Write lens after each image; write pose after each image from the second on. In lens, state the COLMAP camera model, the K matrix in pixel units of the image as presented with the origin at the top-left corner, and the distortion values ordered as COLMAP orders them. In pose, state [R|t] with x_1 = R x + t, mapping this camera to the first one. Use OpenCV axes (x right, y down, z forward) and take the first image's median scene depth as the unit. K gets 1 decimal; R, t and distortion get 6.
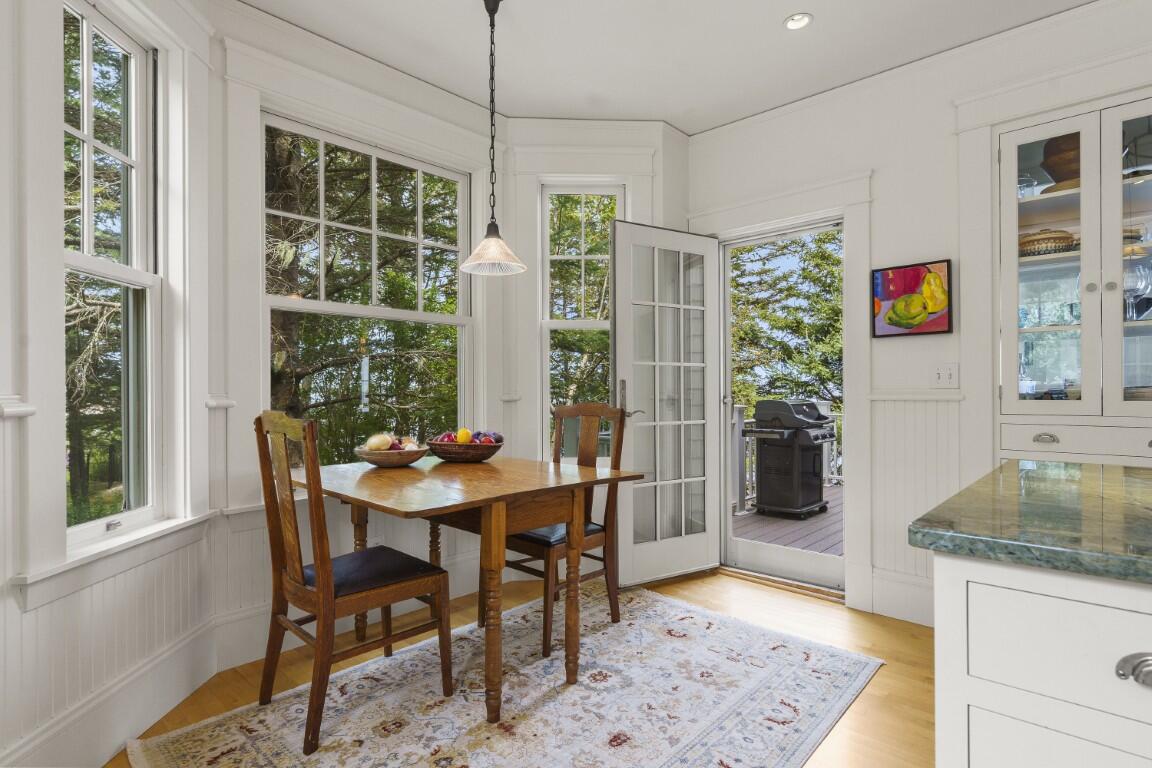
lens RADIAL K [[589.1, 0, 581.1], [0, 589.1, 384.3], [0, 0, 1]] dist [0.002221, -0.000368]
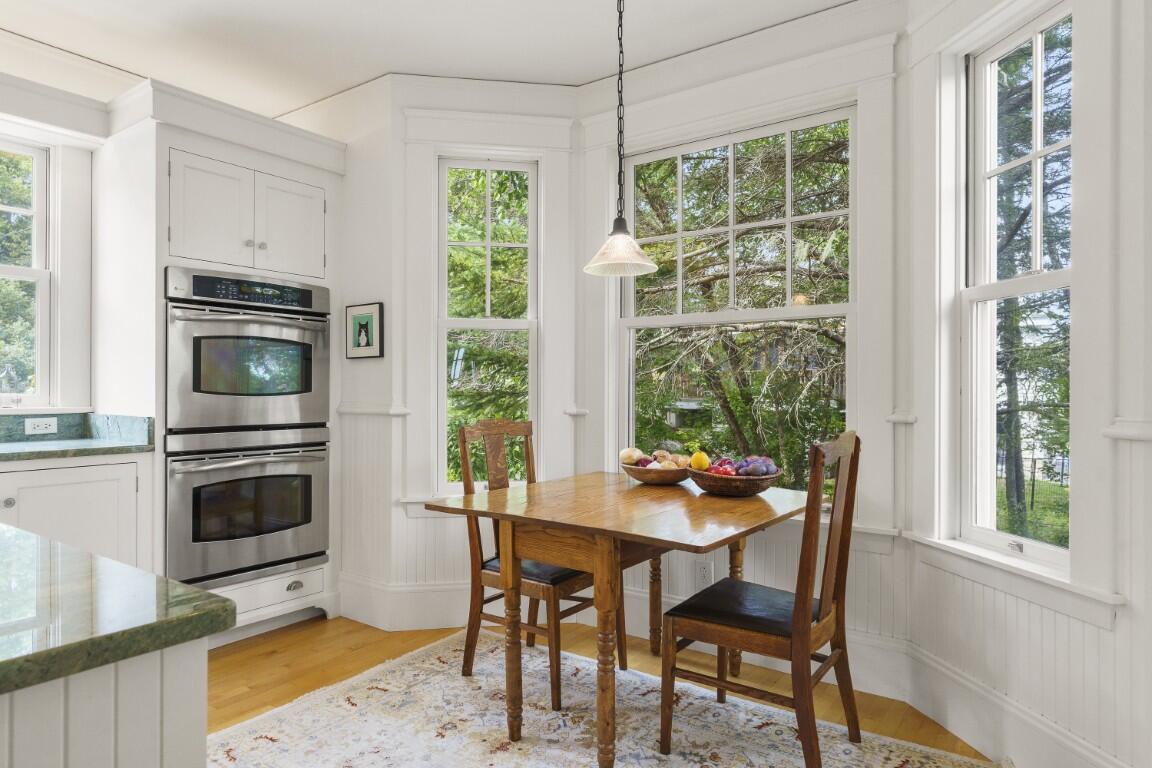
lens RADIAL K [[686.5, 0, 581.1], [0, 686.5, 391.8], [0, 0, 1]] dist [0.008363, 0.002860]
pose [[0.134025, -0.001932, -0.990976, 0.961231], [0.003743, 0.999992, -0.001443, -0.010996], [0.990971, -0.003516, 0.134031, 0.907407]]
